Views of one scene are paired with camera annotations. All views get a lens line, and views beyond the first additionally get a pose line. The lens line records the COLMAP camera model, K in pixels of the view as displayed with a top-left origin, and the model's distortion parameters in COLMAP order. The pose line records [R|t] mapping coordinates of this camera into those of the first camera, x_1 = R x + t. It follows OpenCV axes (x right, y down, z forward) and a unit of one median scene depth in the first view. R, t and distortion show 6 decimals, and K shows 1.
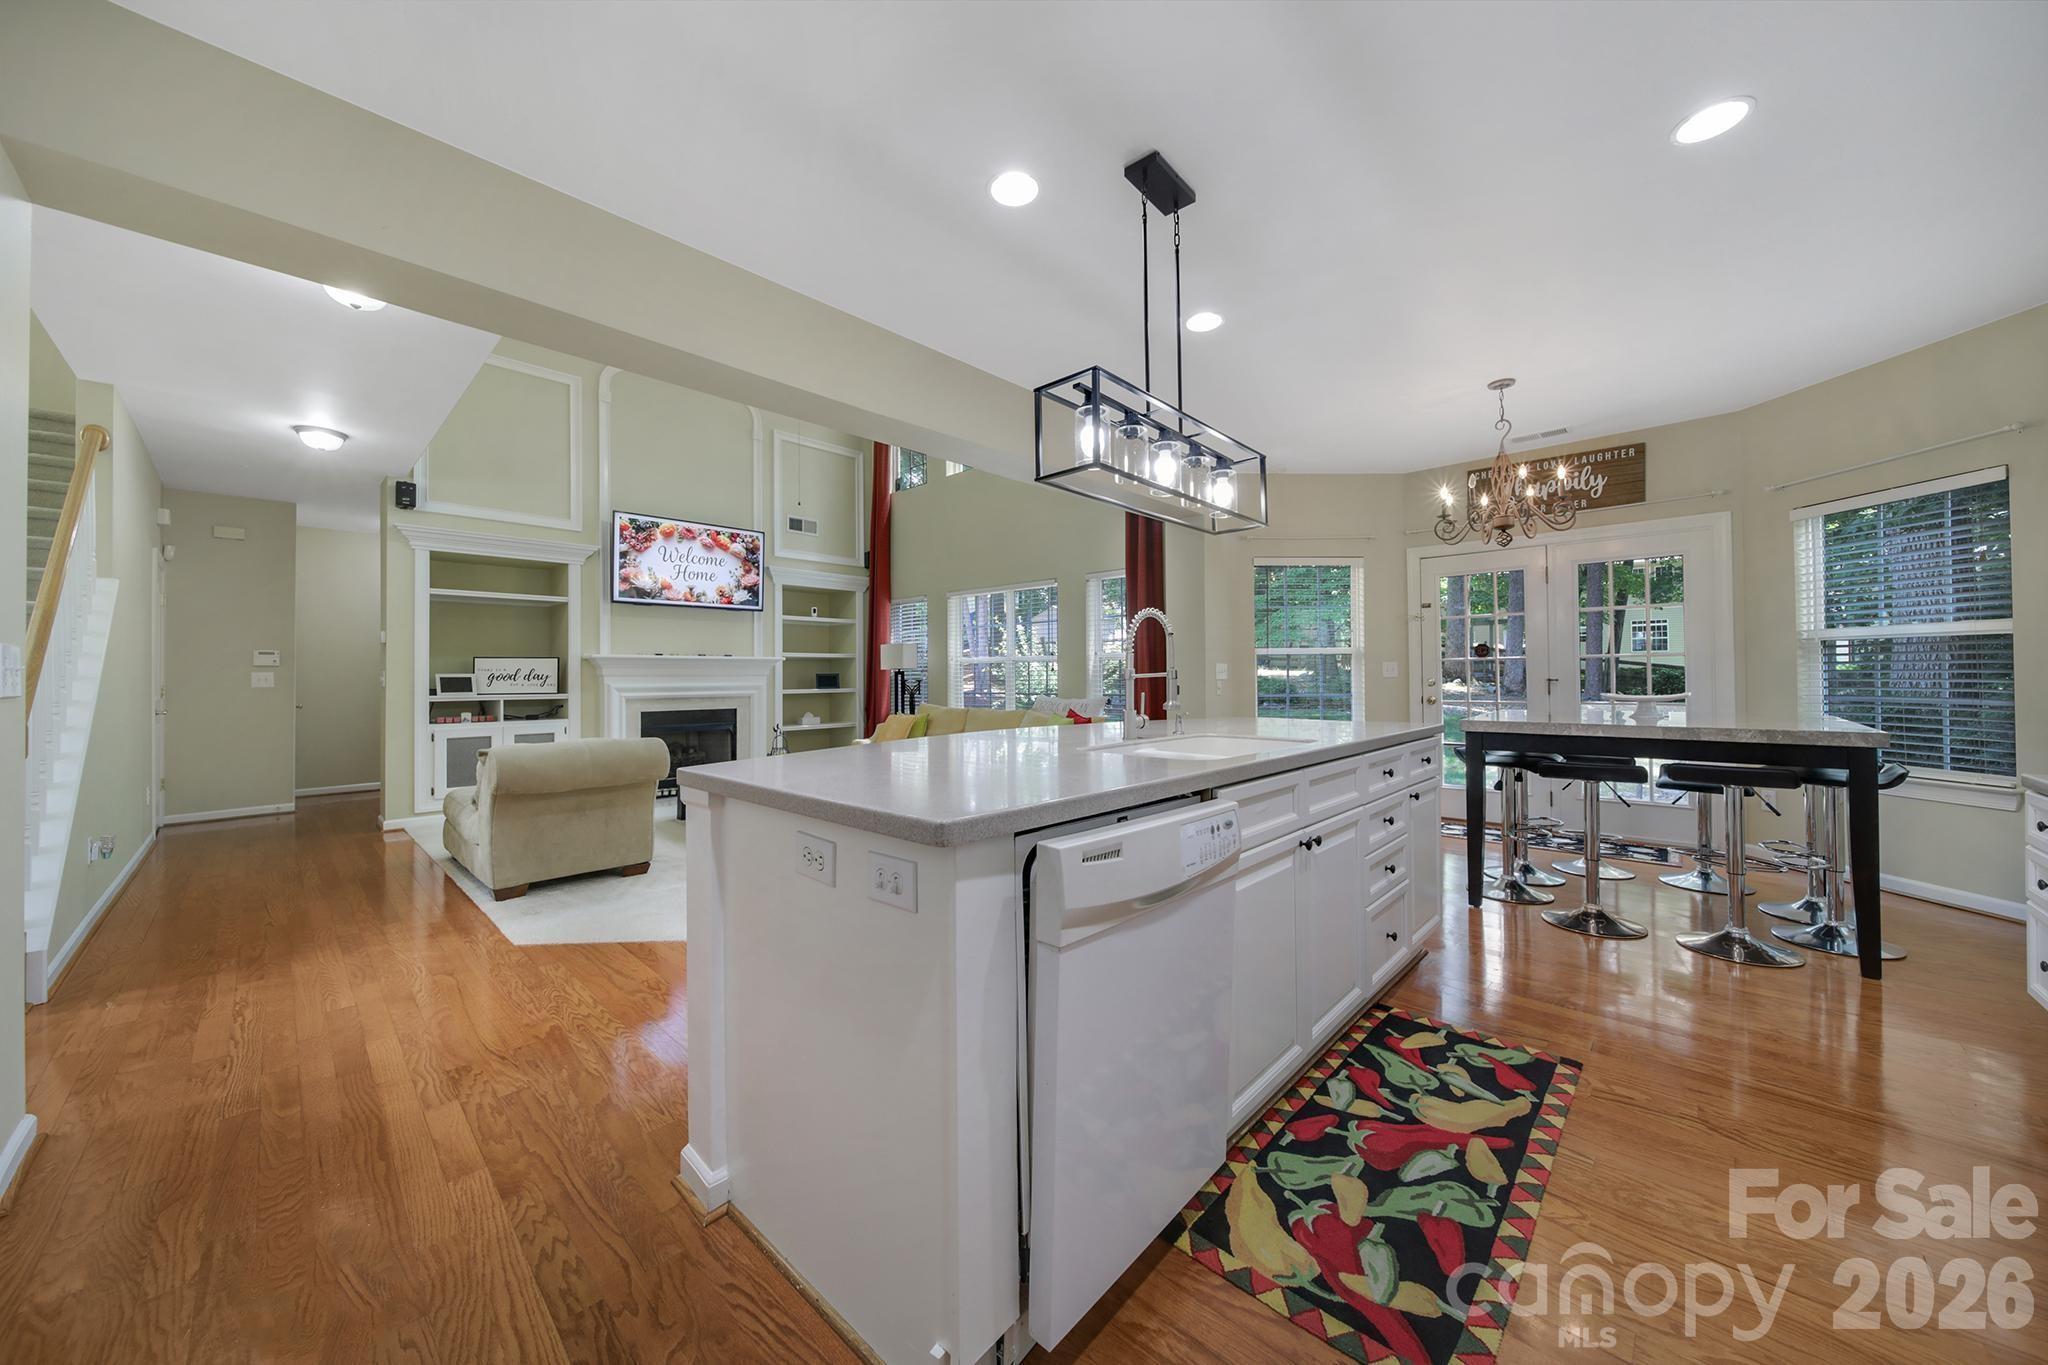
lens RADIAL K [[716.2, 0, 1017.5], [0, 716.2, 670.6], [0, 0, 1]] dist [-0.003320, -0.000965]
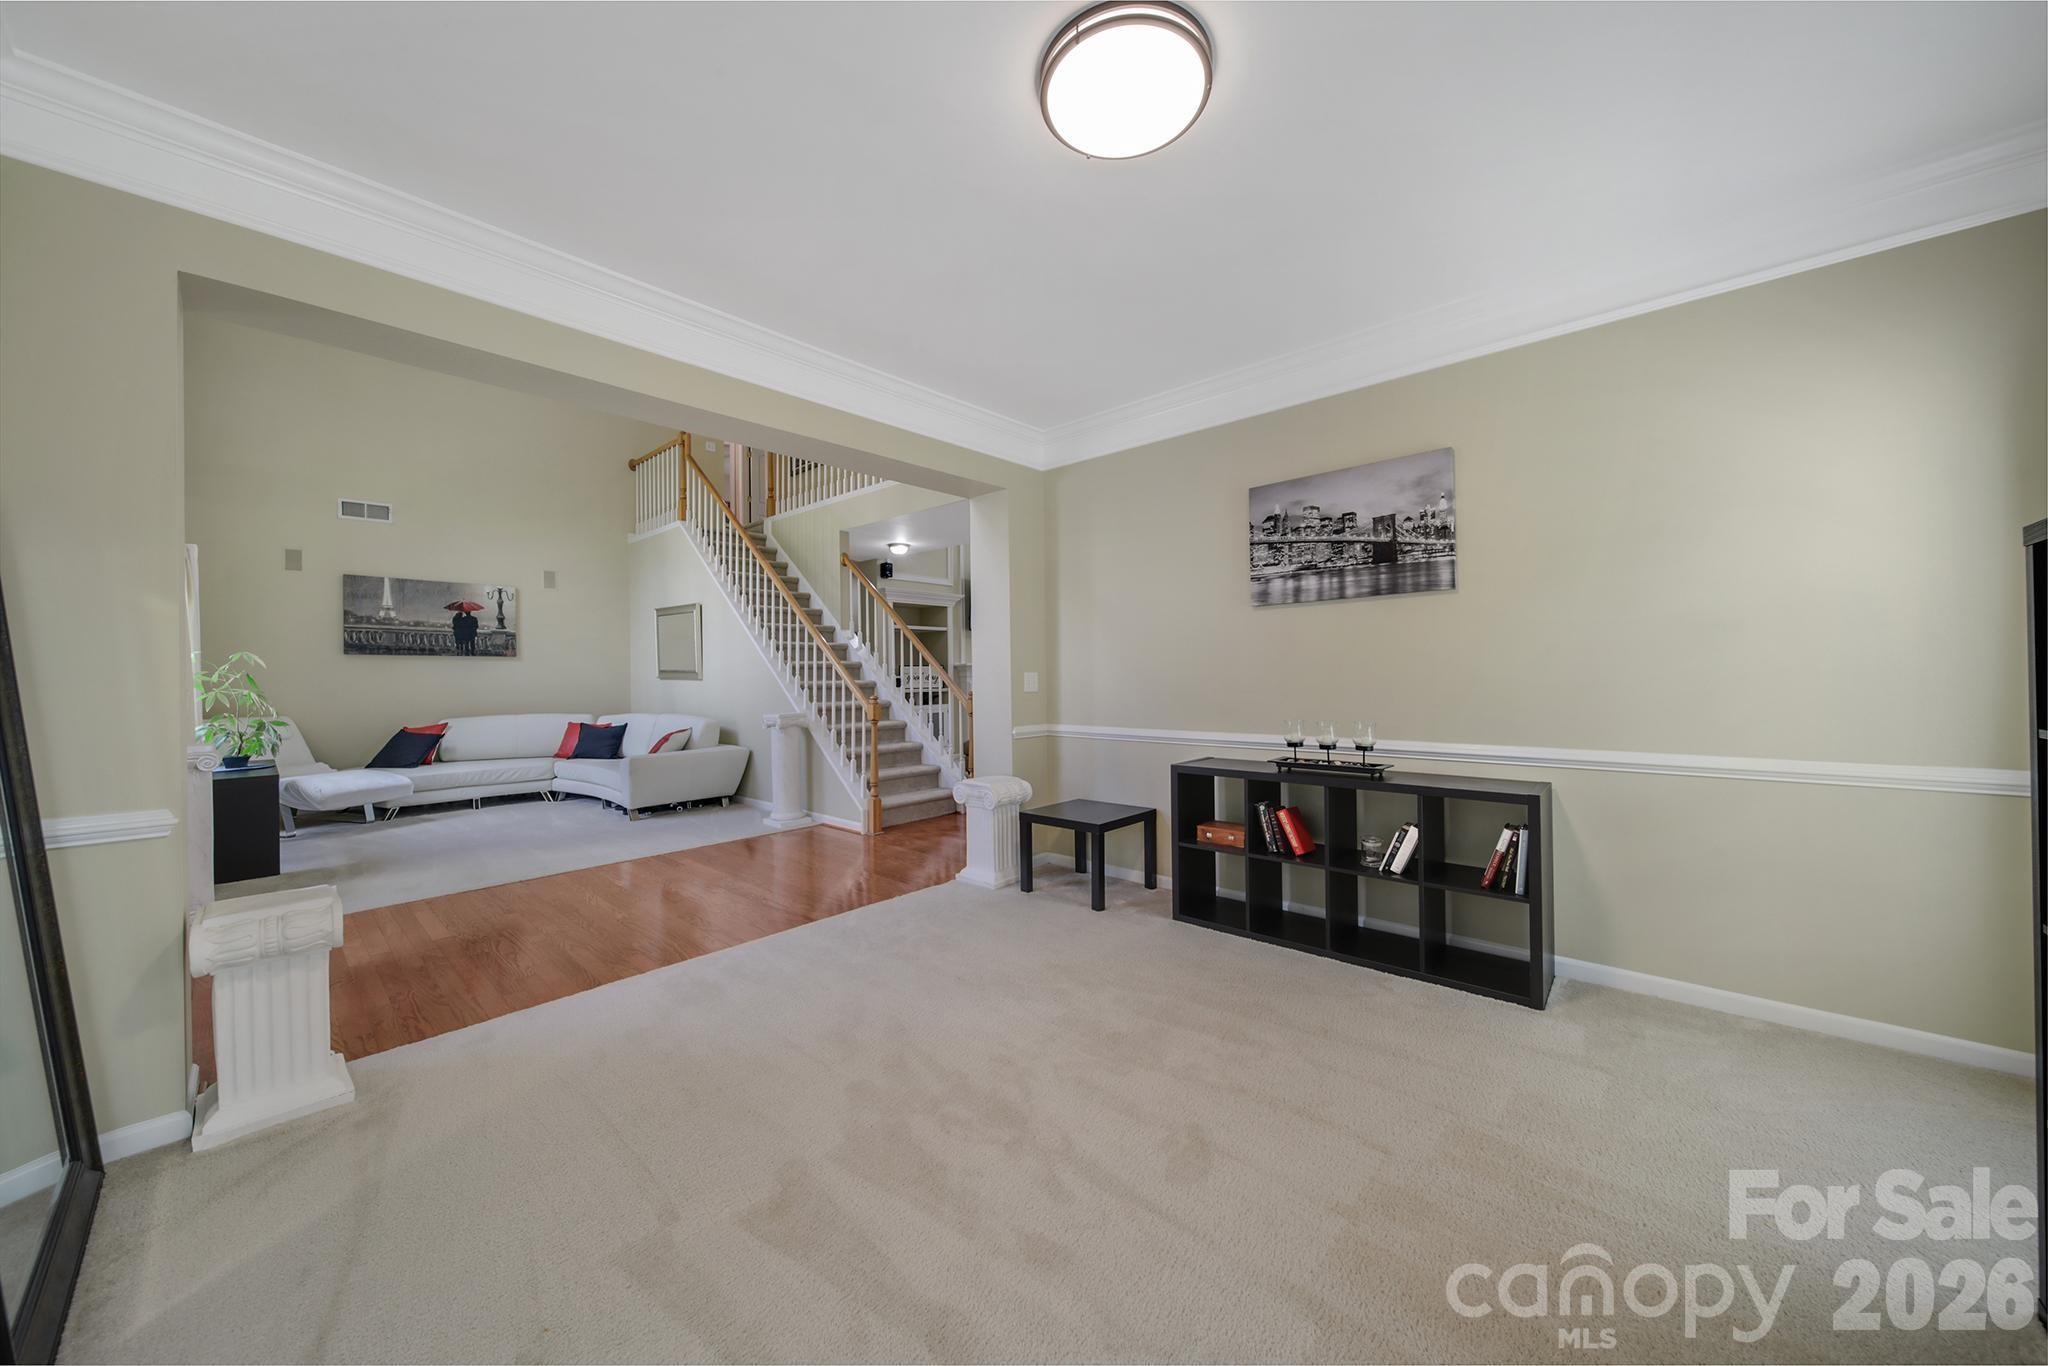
lens RADIAL K [[716.2, 0, 1027.7], [0, 716.2, 672.1], [0, 0, 1]] dist [-0.003320, -0.000965]
pose [[0.999820, -0.004324, 0.018458, -0.464119], [0.004238, 0.999980, 0.004732, -0.007951], [-0.018478, -0.004653, 0.999818, -0.605079]]
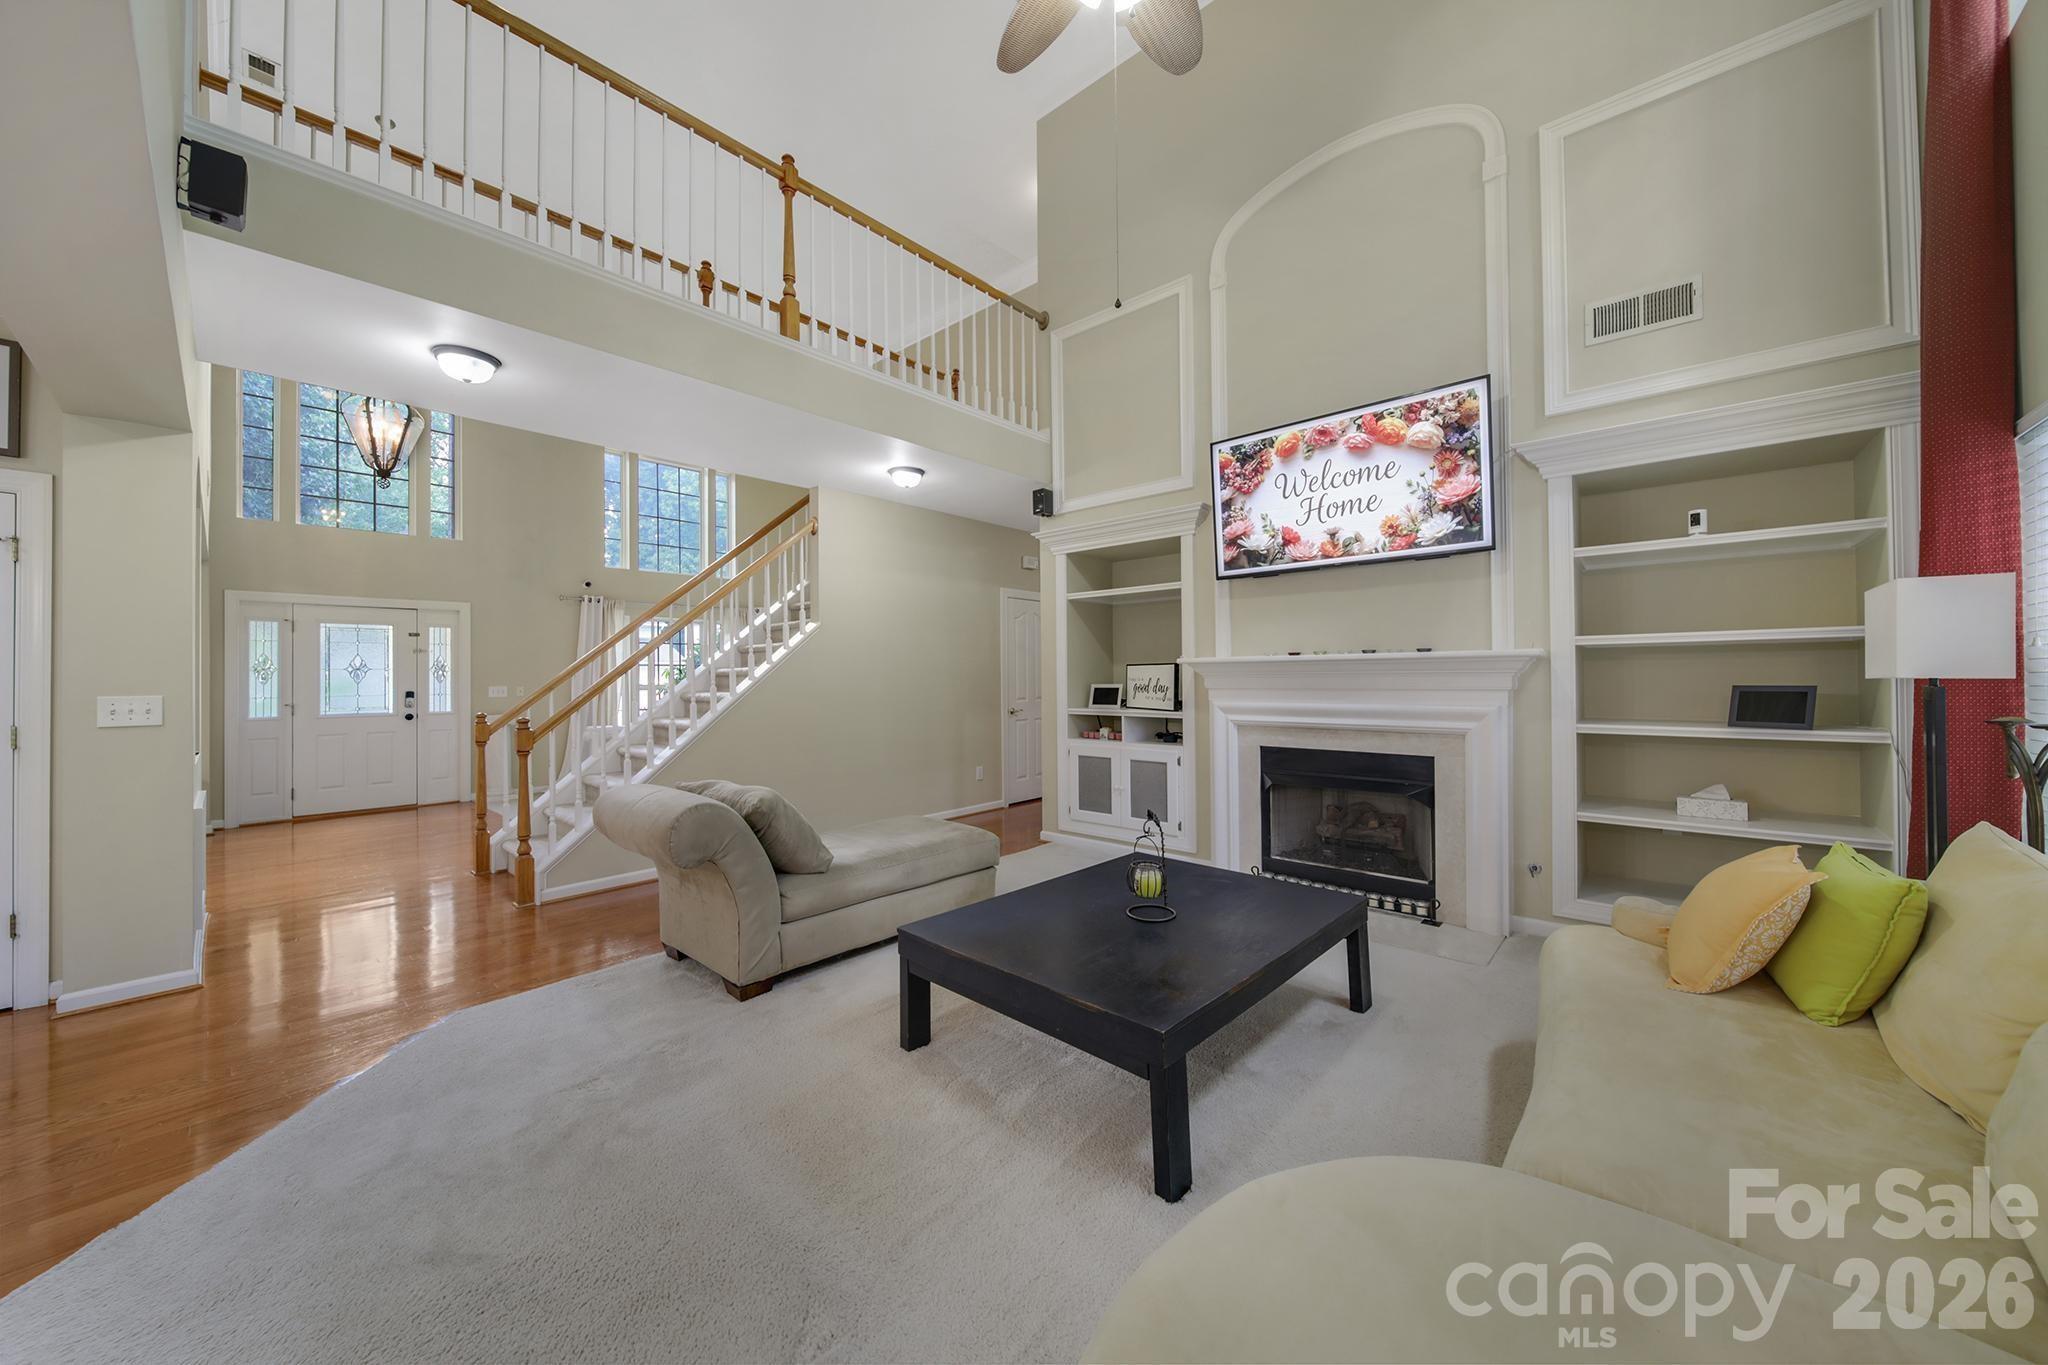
lens RADIAL K [[716.2, 0, 1031.6], [0, 716.2, 666.2], [0, 0, 1]] dist [-0.003320, -0.000965]
pose [[0.026484, -0.006197, -0.999630, 0.103855], [0.020102, 0.999782, -0.005665, -0.013484], [0.999447, -0.019945, 0.026603, 0.801500]]
